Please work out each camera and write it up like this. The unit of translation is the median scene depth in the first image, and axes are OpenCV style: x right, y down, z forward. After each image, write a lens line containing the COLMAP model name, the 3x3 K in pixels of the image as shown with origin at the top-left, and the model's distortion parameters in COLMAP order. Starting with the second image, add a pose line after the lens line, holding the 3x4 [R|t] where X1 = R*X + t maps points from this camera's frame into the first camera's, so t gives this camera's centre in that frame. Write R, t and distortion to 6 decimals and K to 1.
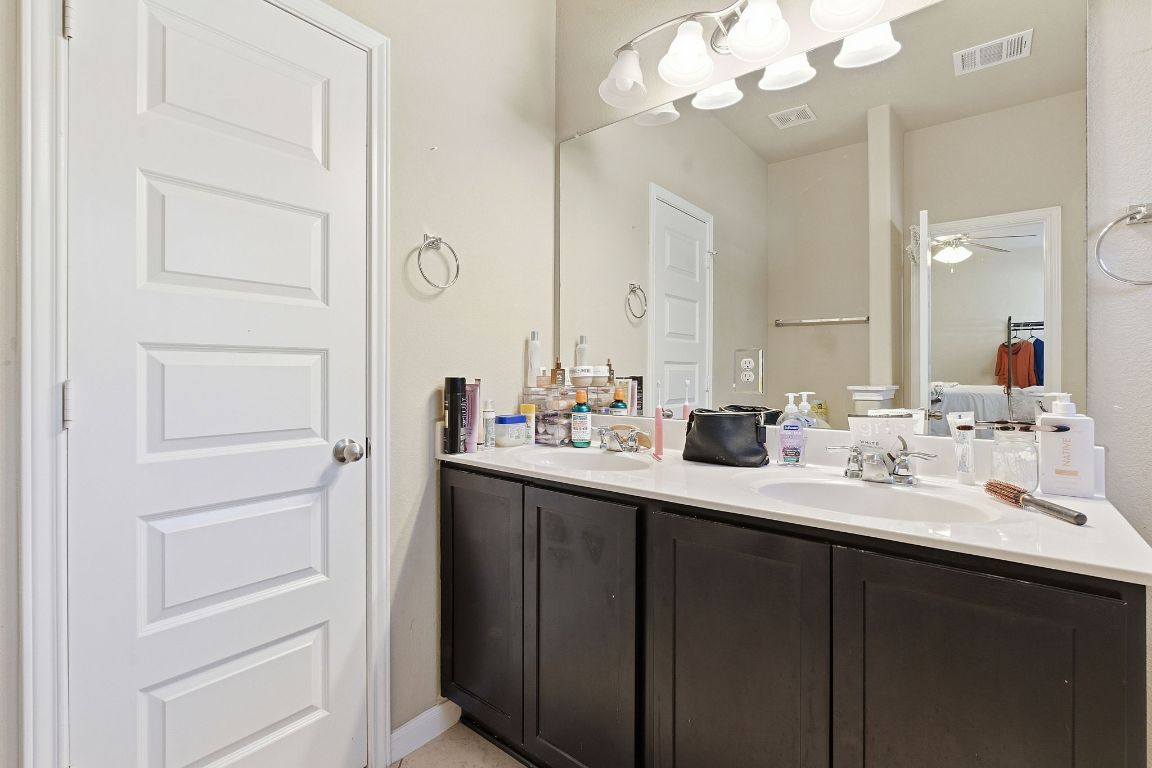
lens RADIAL K [[511.6, 0, 578.9], [0, 511.6, 373.3], [0, 0, 1]] dist [-0.010334, 0.000211]
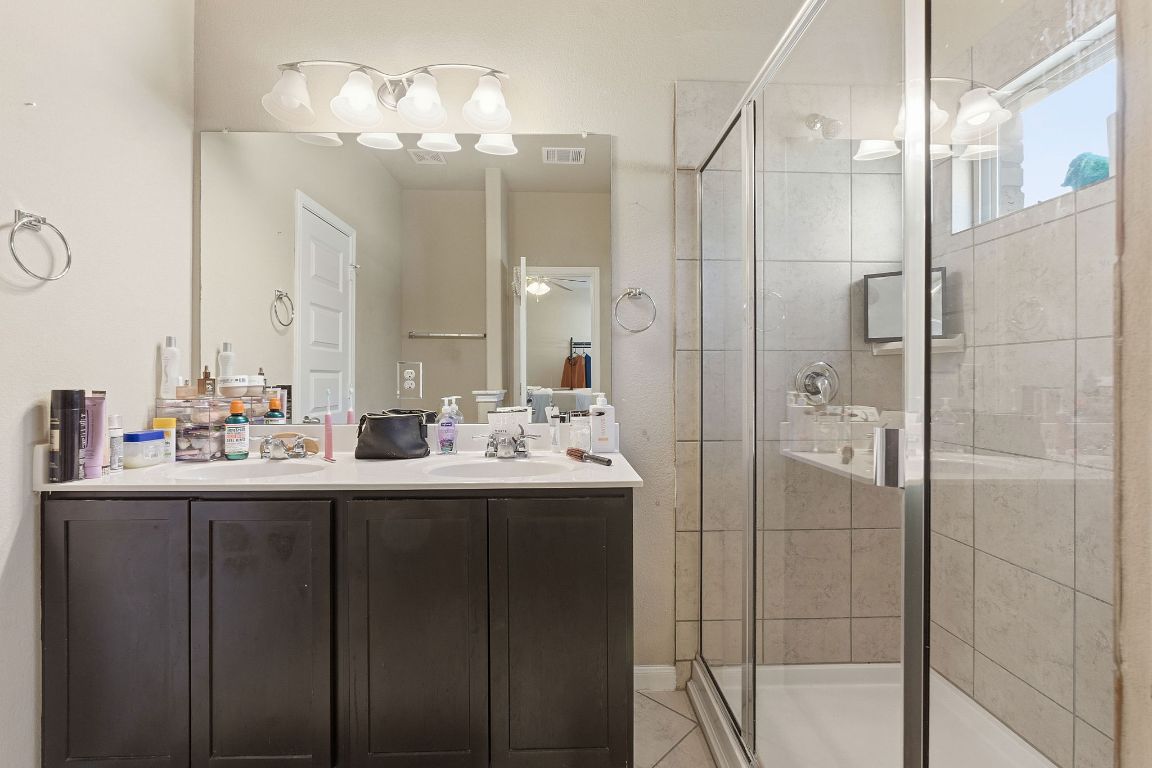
lens RADIAL K [[511.6, 0, 578.9], [0, 511.6, 373.3], [0, 0, 1]] dist [-0.010334, 0.000211]
pose [[0.751399, 0.003783, 0.659837, -0.149506], [0.003994, 0.999939, -0.010281, -0.006030], [-0.659835, 0.010361, 0.751339, -0.153376]]
